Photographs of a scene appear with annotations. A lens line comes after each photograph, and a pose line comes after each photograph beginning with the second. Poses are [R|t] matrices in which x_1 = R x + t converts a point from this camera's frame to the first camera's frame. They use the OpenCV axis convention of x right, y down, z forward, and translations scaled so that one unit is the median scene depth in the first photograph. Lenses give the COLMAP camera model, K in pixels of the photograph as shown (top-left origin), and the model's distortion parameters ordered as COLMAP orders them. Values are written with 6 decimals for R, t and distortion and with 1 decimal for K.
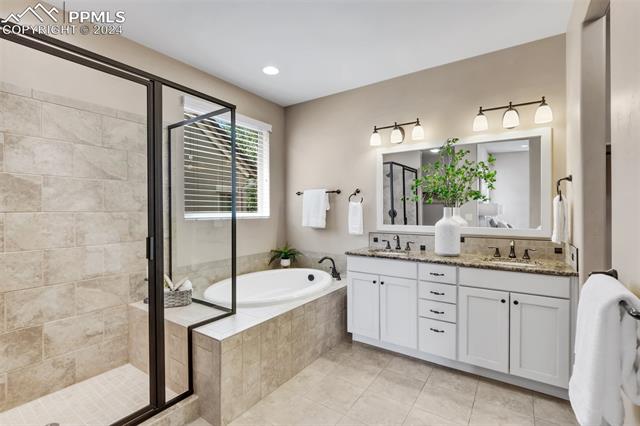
lens RADIAL K [[295.5, 0, 312.6], [0, 295.5, 213.9], [0, 0, 1]] dist [-0.011138, 0.000150]
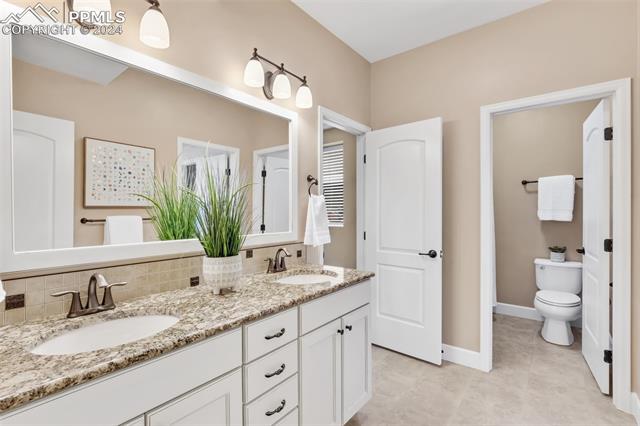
lens RADIAL K [[288.4, 0, 320.0], [0, 288.4, 213.0], [0, 0, 1]] dist [-0.040405, 0.000078]
pose [[0.067288, -0.006421, 0.997713, -0.052929], [0.003369, 0.999975, 0.006209, -0.002504], [-0.997728, 0.002943, 0.067308, 0.880862]]
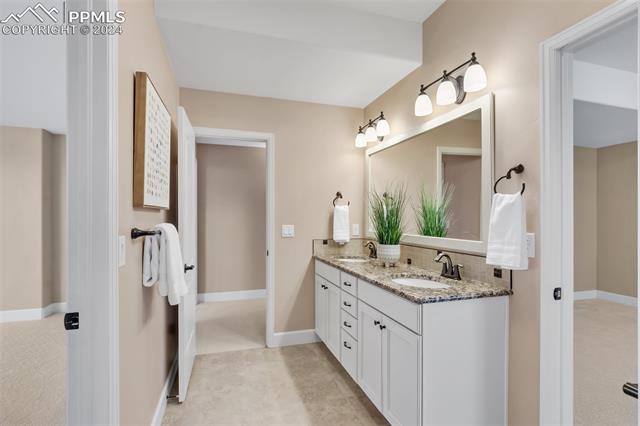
lens RADIAL K [[295.5, 0, 312.6], [0, 295.5, 213.9], [0, 0, 1]] dist [-0.011138, 0.000150]
pose [[0.791896, -0.004522, -0.610639, 0.891463], [-0.001612, 0.999954, -0.009496, -0.003730], [0.610653, 0.008504, 0.791852, 0.199109]]
